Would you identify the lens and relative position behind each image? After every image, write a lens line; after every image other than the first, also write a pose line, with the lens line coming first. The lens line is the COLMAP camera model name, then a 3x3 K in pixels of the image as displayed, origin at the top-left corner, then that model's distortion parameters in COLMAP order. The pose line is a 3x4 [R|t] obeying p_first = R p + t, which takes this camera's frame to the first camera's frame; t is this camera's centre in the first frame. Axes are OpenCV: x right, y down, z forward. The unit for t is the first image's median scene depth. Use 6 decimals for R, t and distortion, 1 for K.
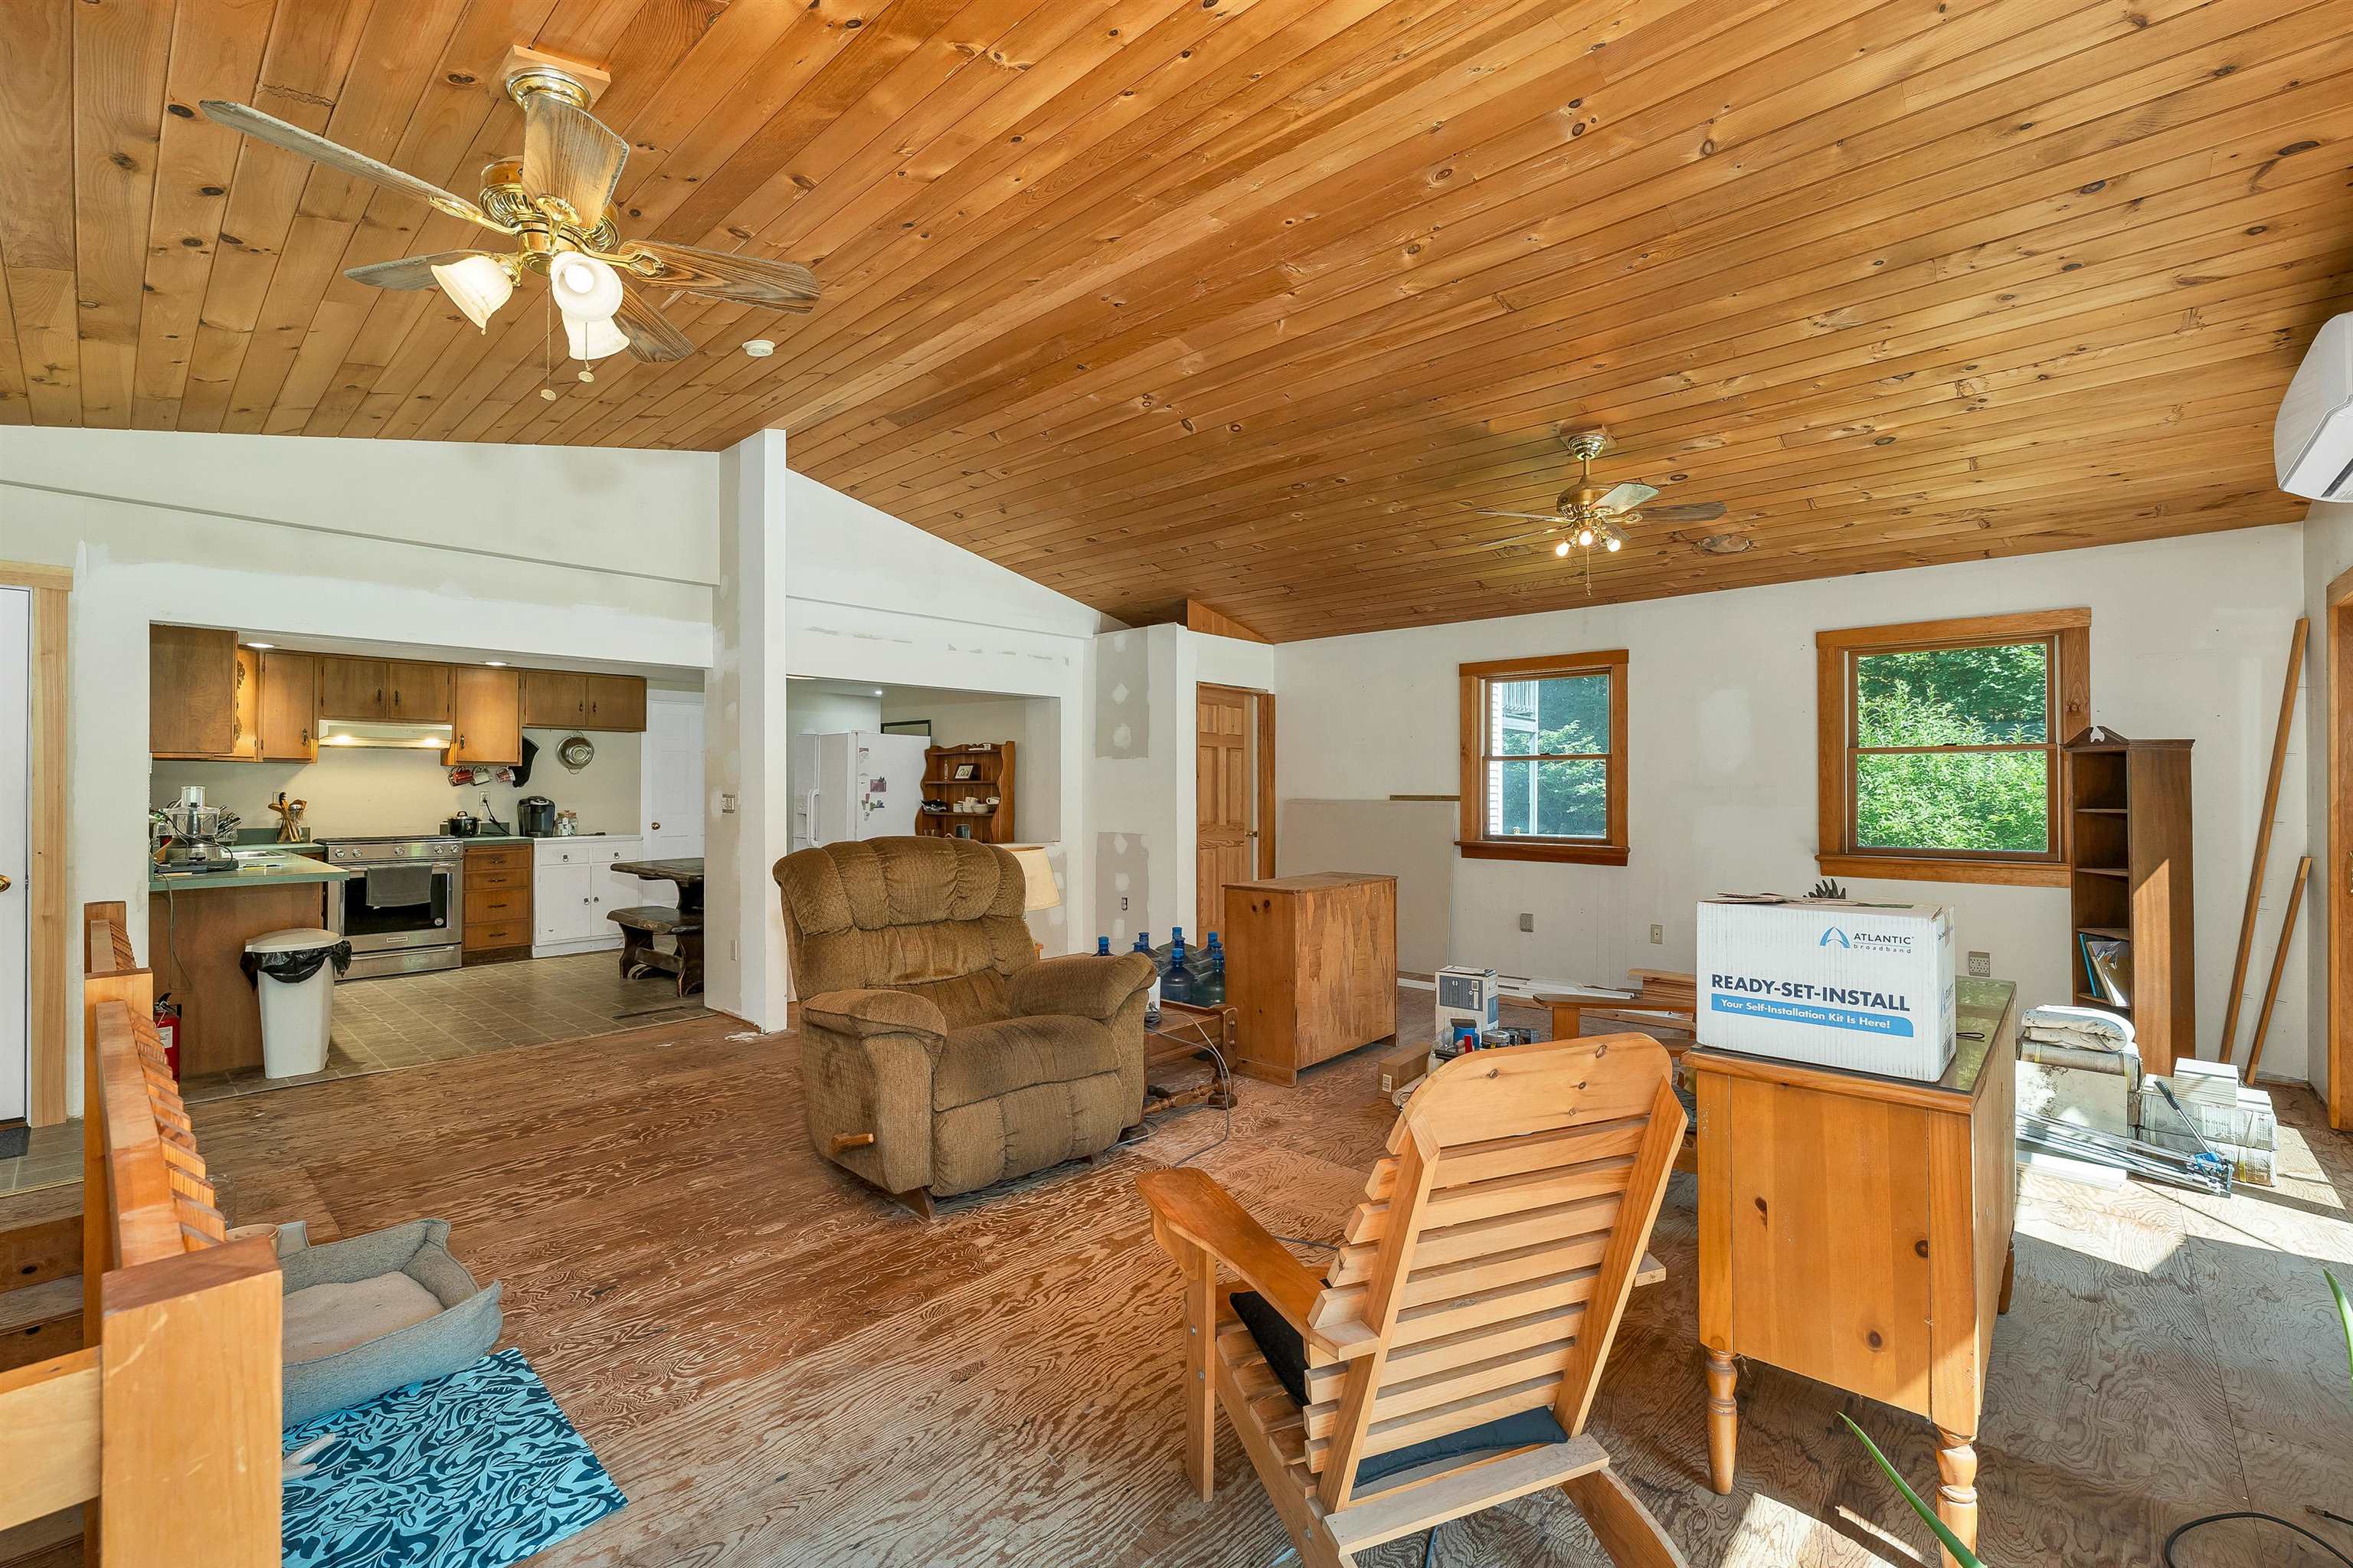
lens RADIAL K [[989.4, 0, 1170.0], [0, 989.4, 780.9], [0, 0, 1]] dist [-0.002182, -0.000220]
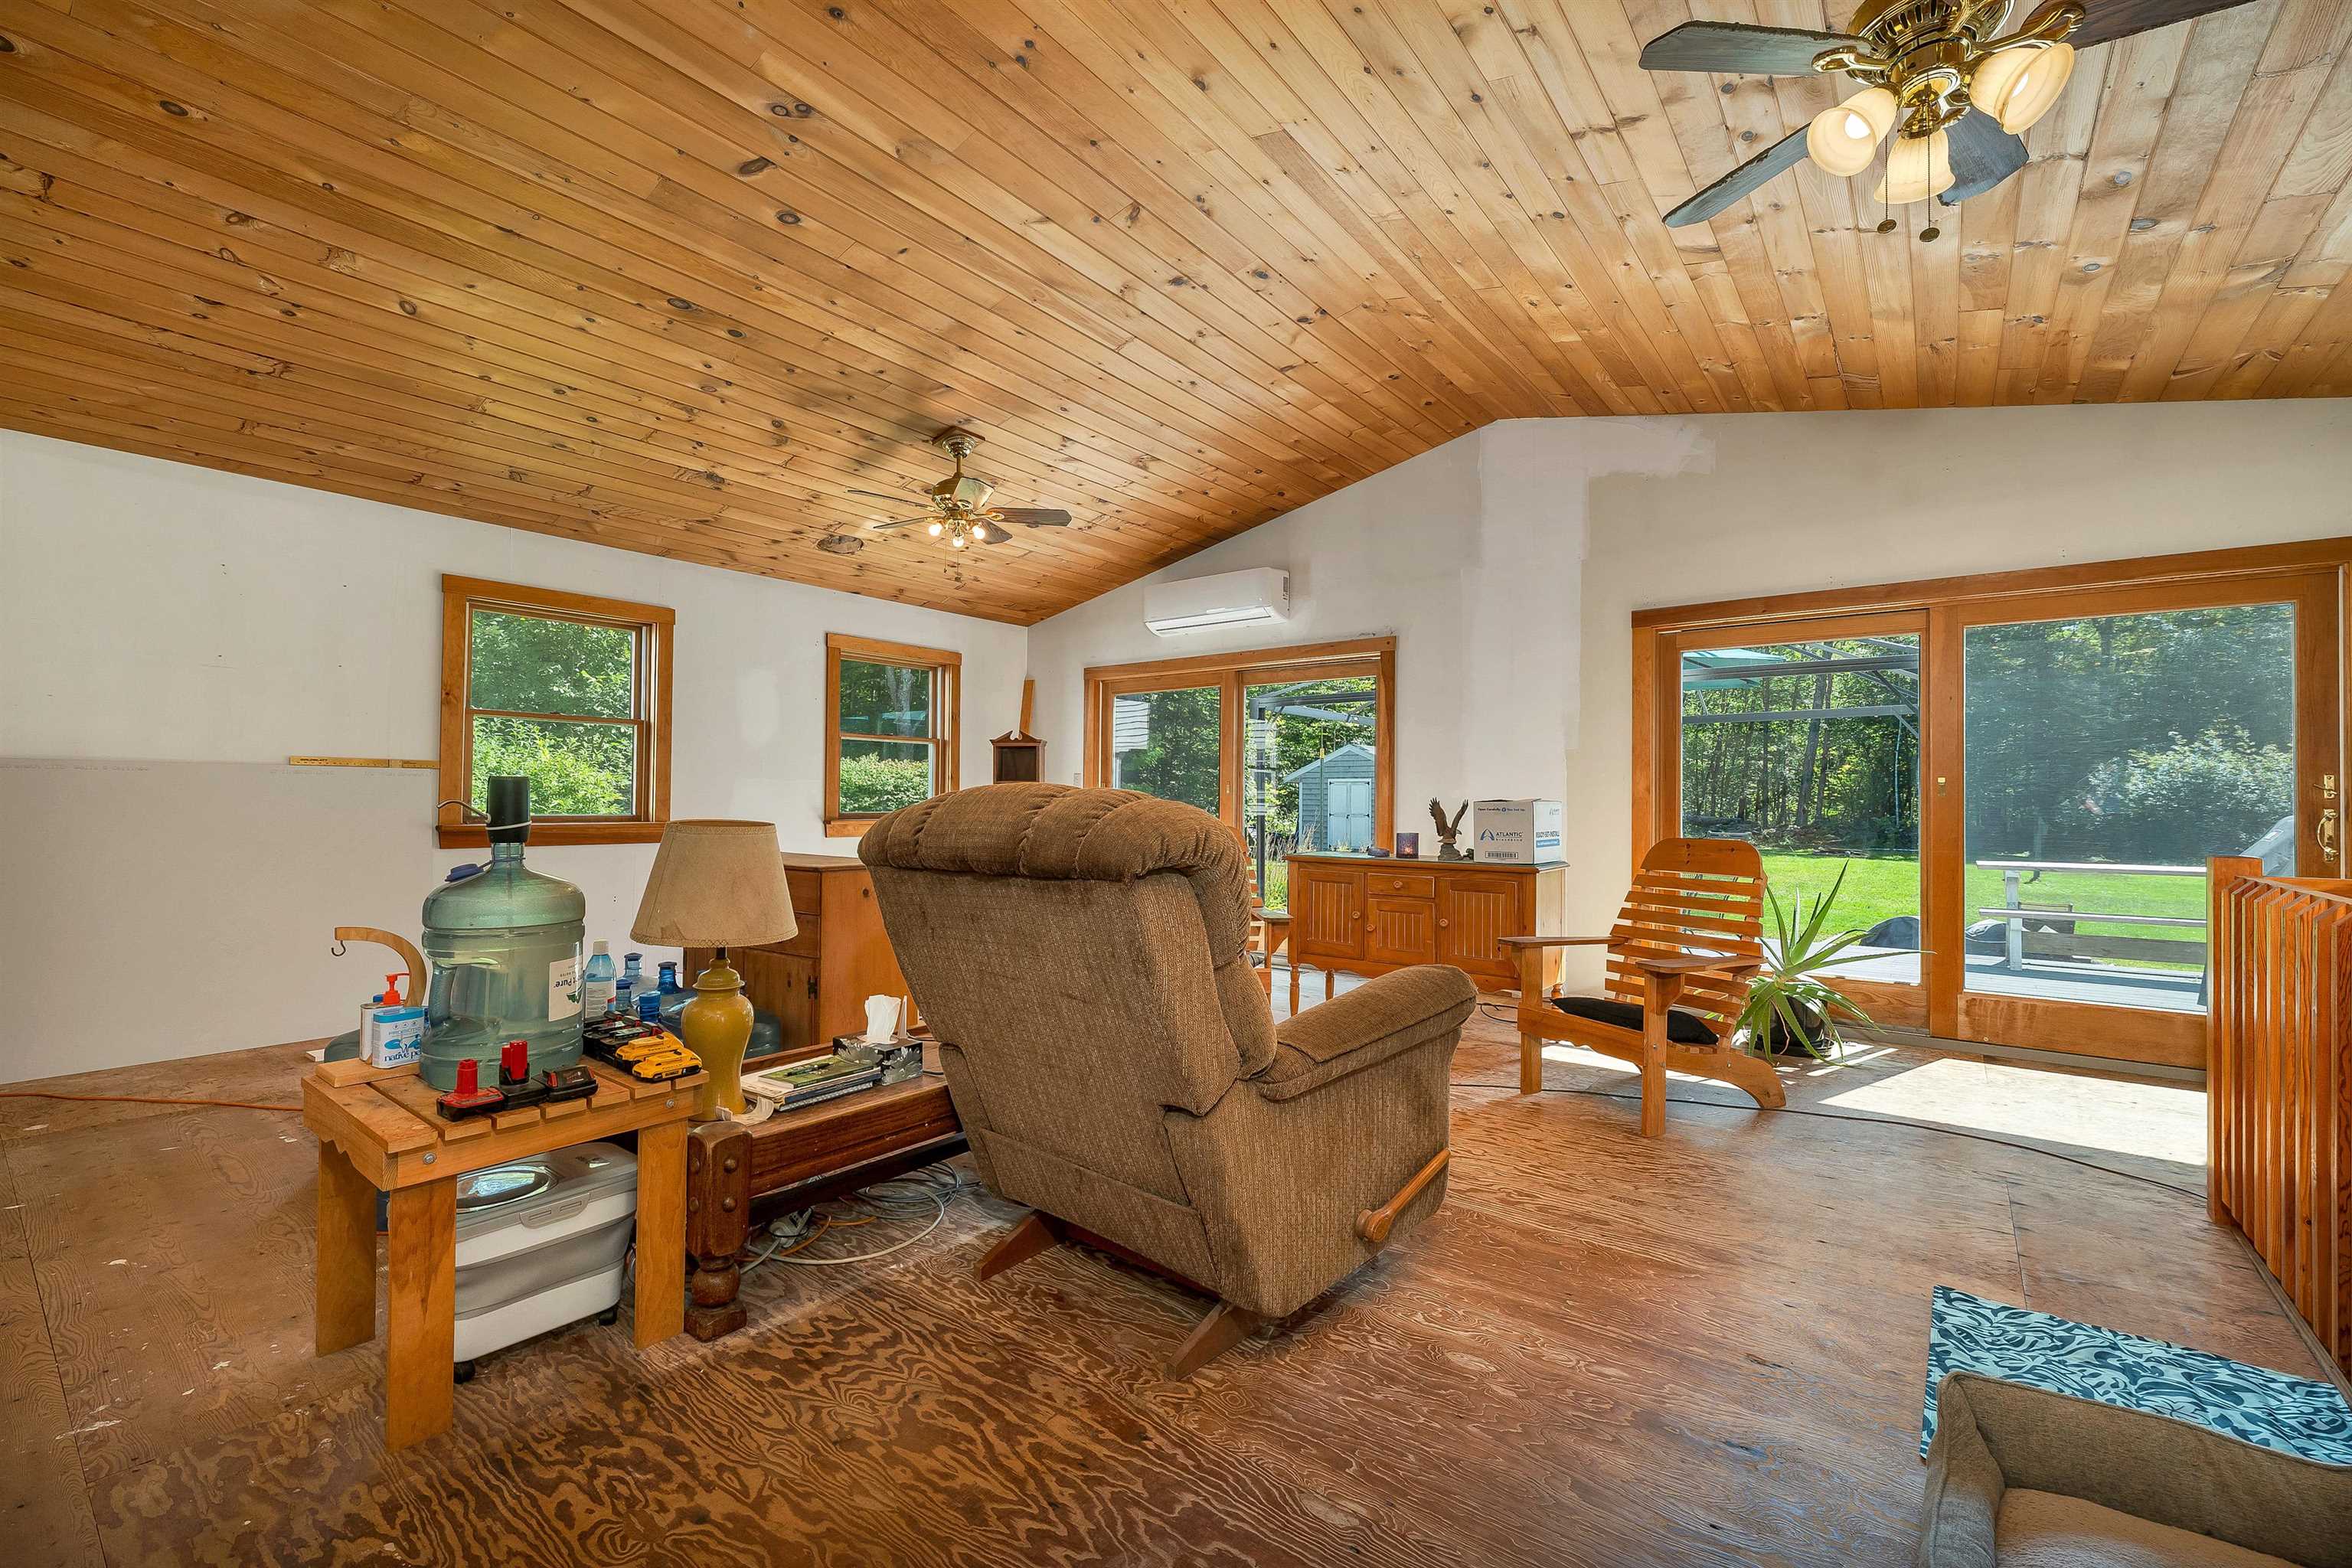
lens RADIAL K [[989.0, 0, 1169.5], [0, 989.0, 780.9], [0, 0, 1]] dist [-0.002182, -0.000220]
pose [[-0.071576, 0.016700, 0.997295, -1.260829], [-0.016268, 0.999707, -0.017908, 0.094189], [-0.997302, -0.017506, -0.071283, 1.498840]]
